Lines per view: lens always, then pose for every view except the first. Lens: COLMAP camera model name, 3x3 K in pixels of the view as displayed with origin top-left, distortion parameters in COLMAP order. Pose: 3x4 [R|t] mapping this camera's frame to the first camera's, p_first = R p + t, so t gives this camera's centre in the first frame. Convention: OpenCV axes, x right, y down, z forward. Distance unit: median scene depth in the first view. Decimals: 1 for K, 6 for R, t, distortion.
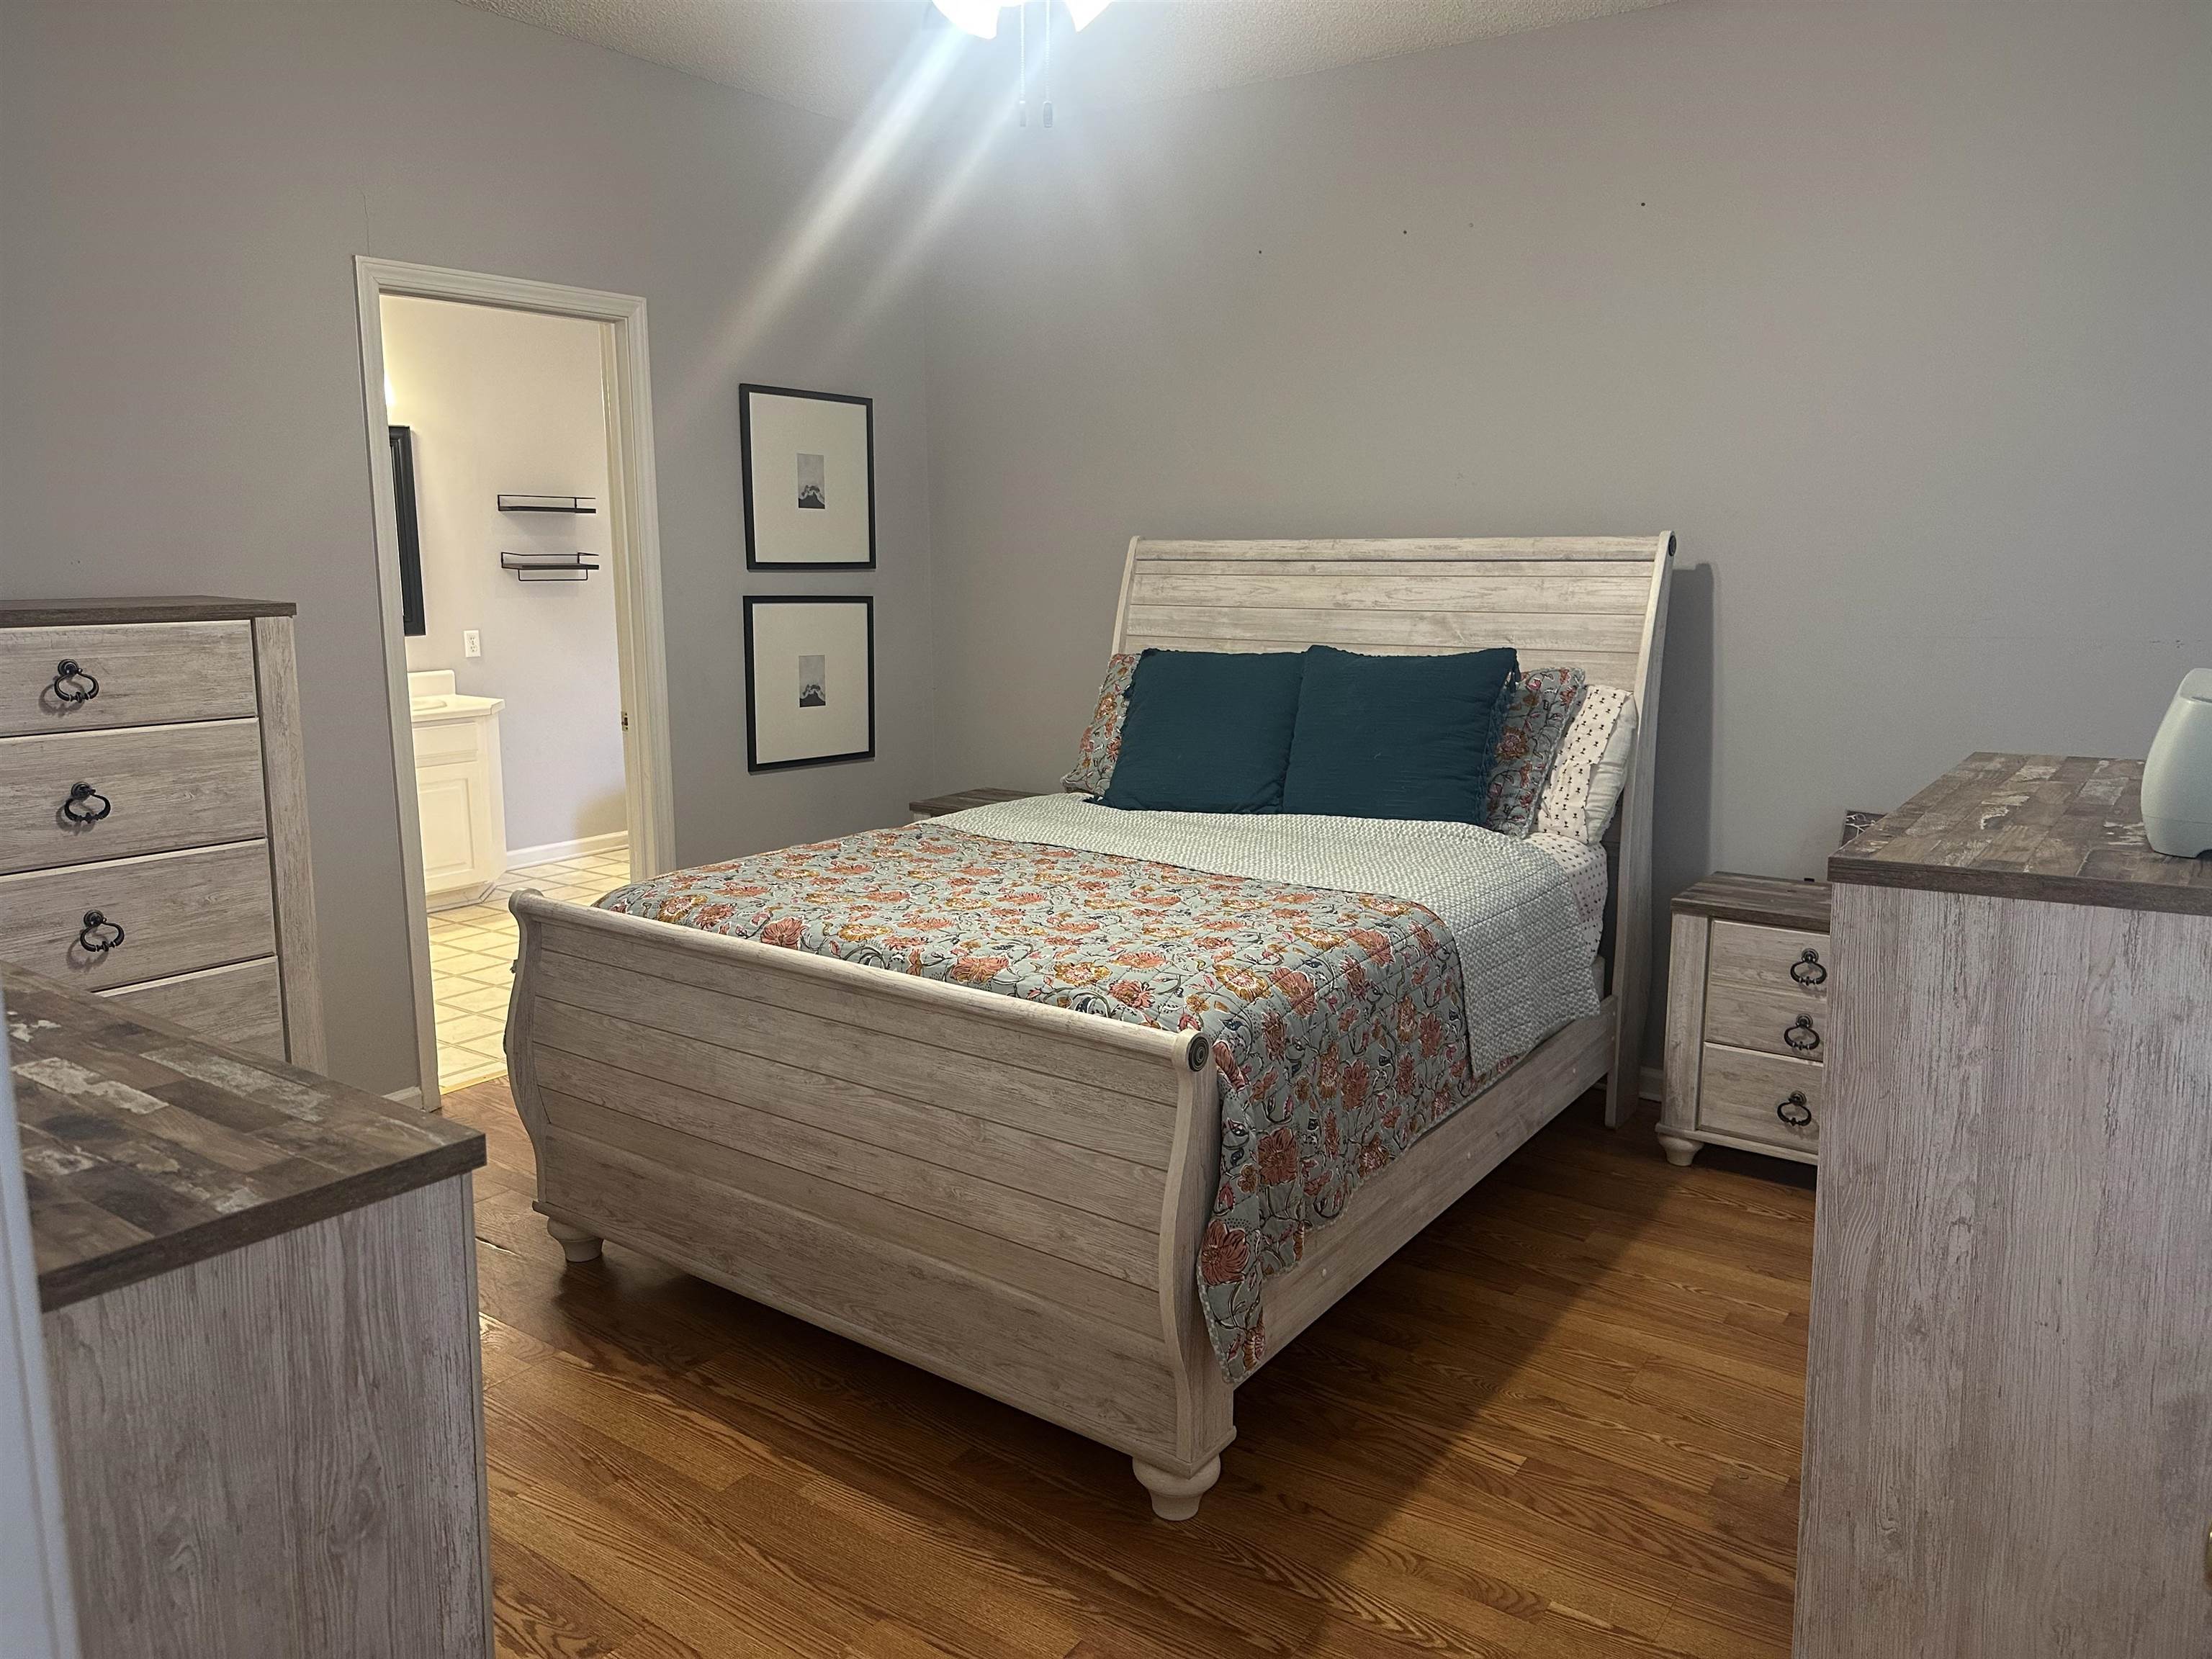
lens RADIAL K [[1556.9, 0, 1106.0], [0, 1556.9, 829.5], [0, 0, 1]] dist [0.106995, -0.164638]
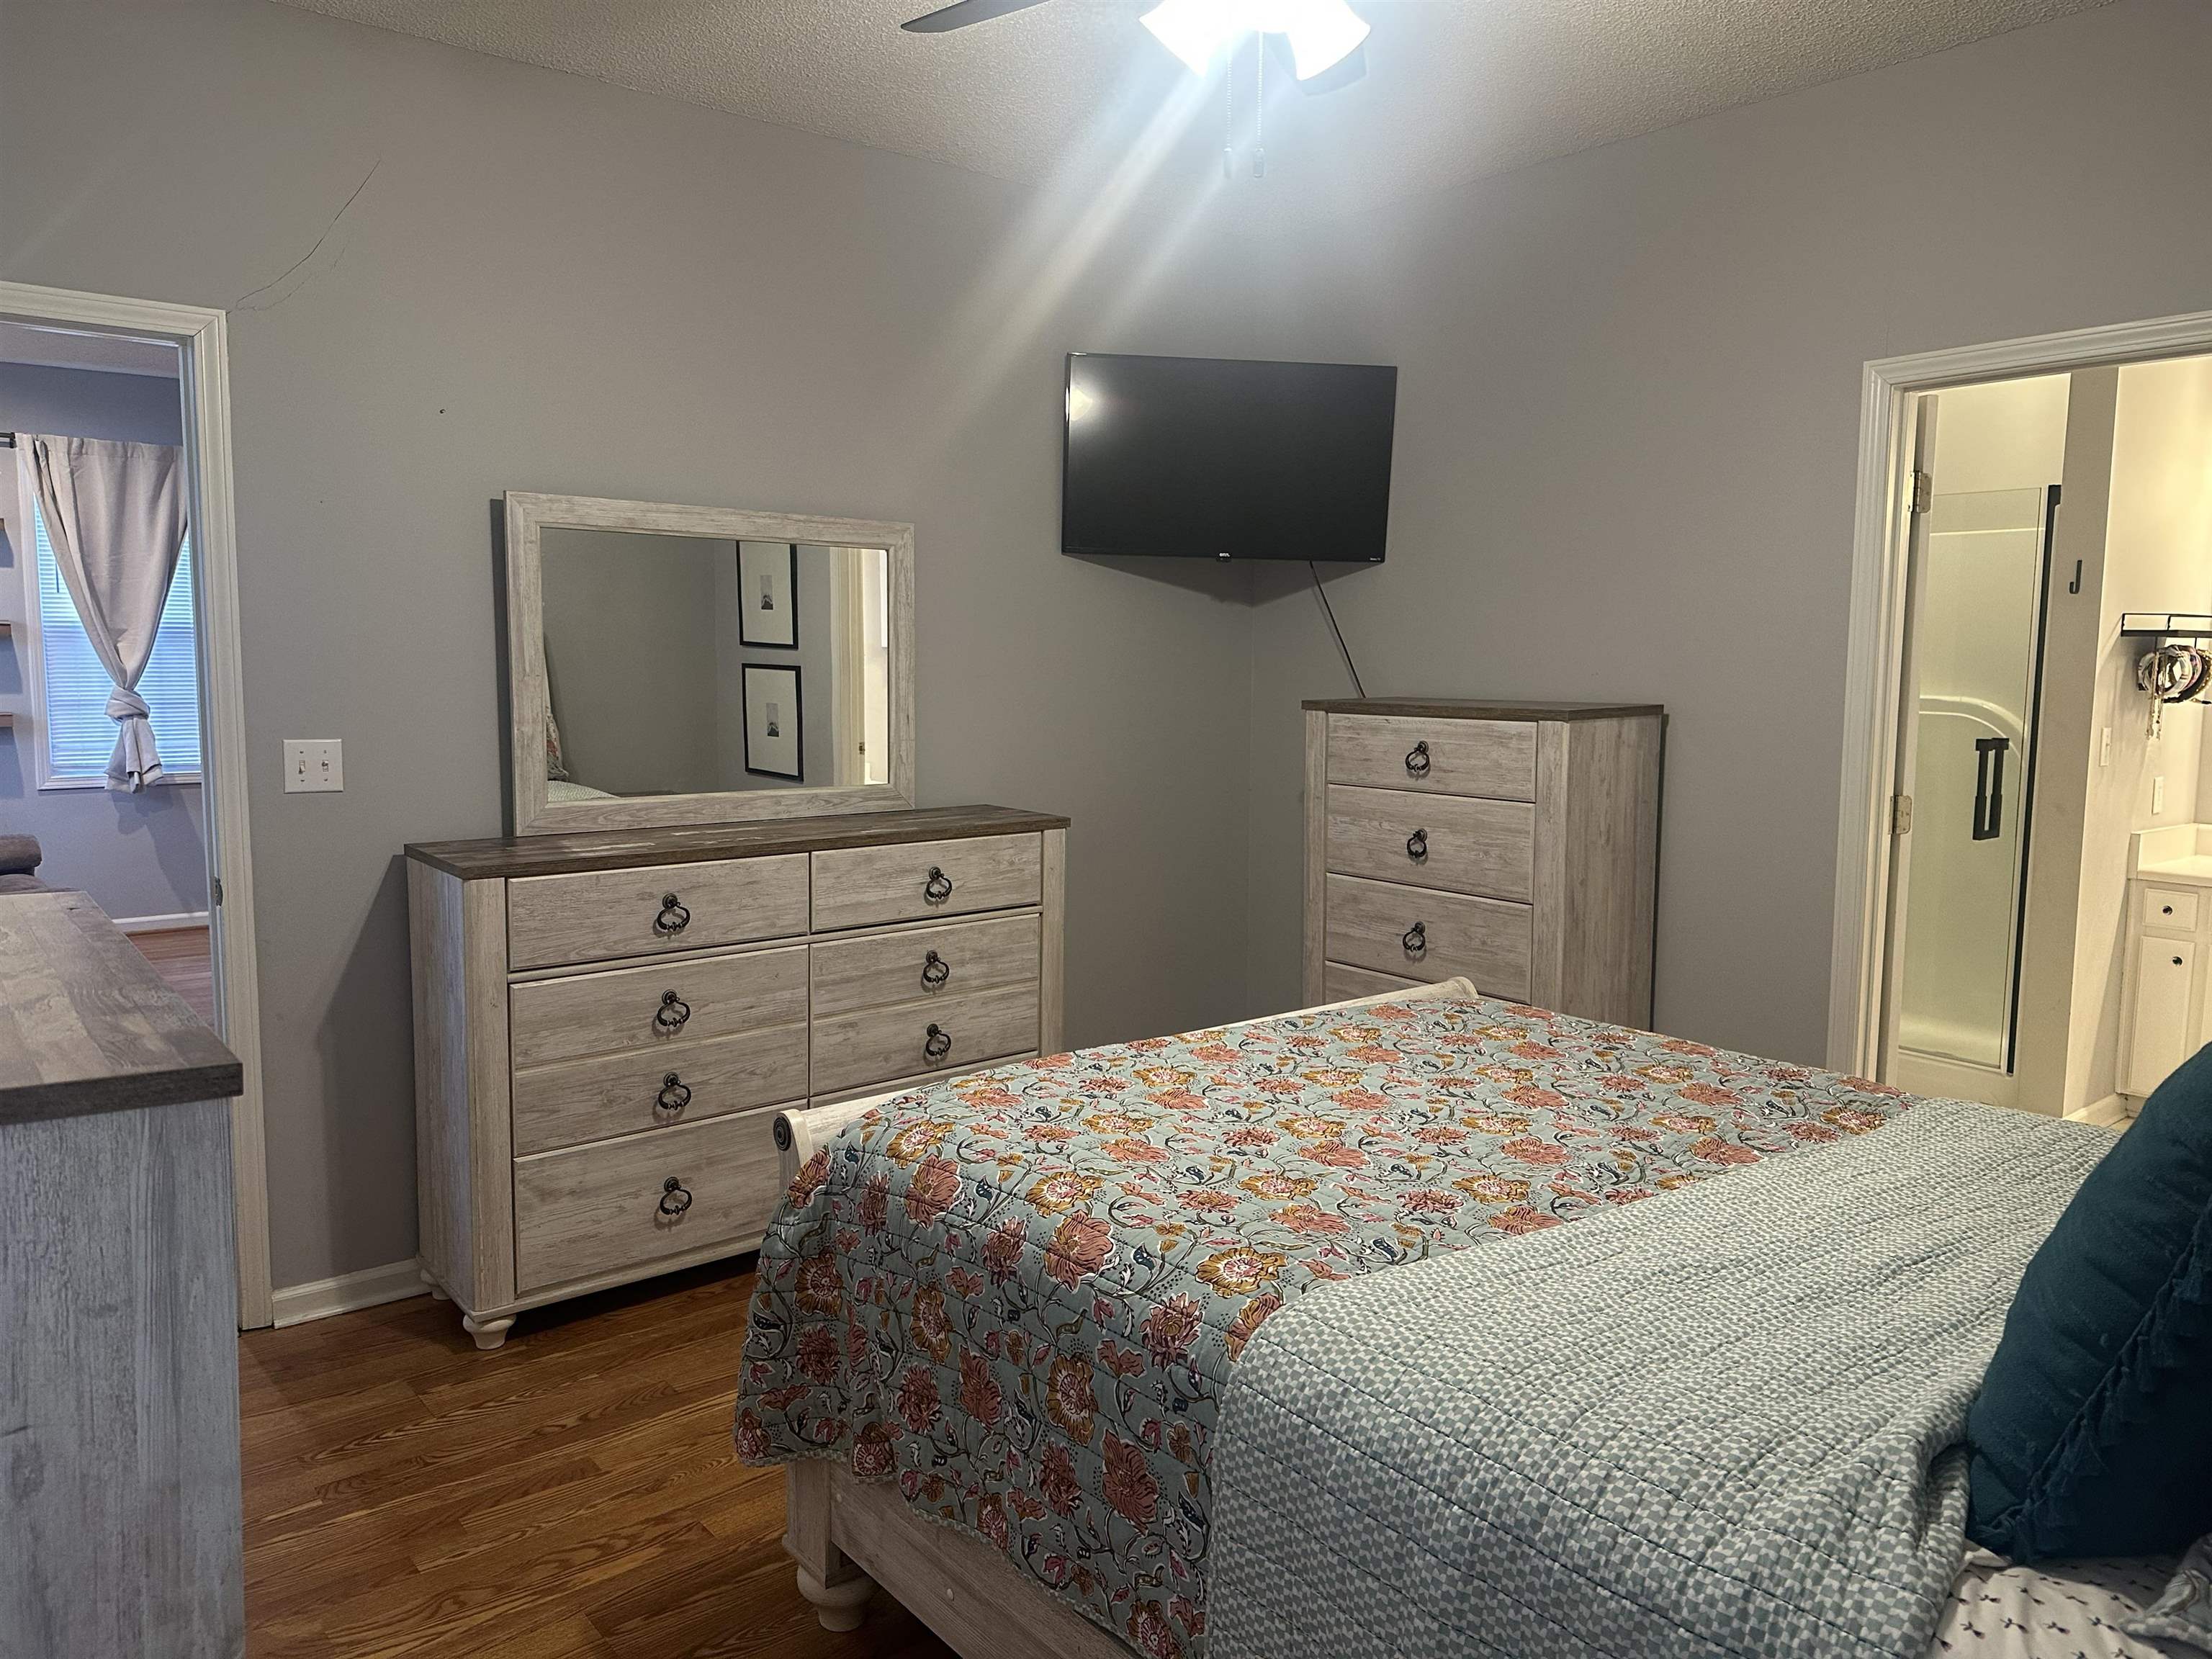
lens RADIAL K [[1547.7, 0, 1108.2], [0, 1547.7, 815.6], [0, 0, 1]] dist [0.062587, -0.083880]
pose [[-0.284500, 0.087747, -0.954652, 0.693143], [-0.176434, 0.974001, 0.142105, -0.176396], [0.942301, 0.208862, -0.261621, 1.032348]]
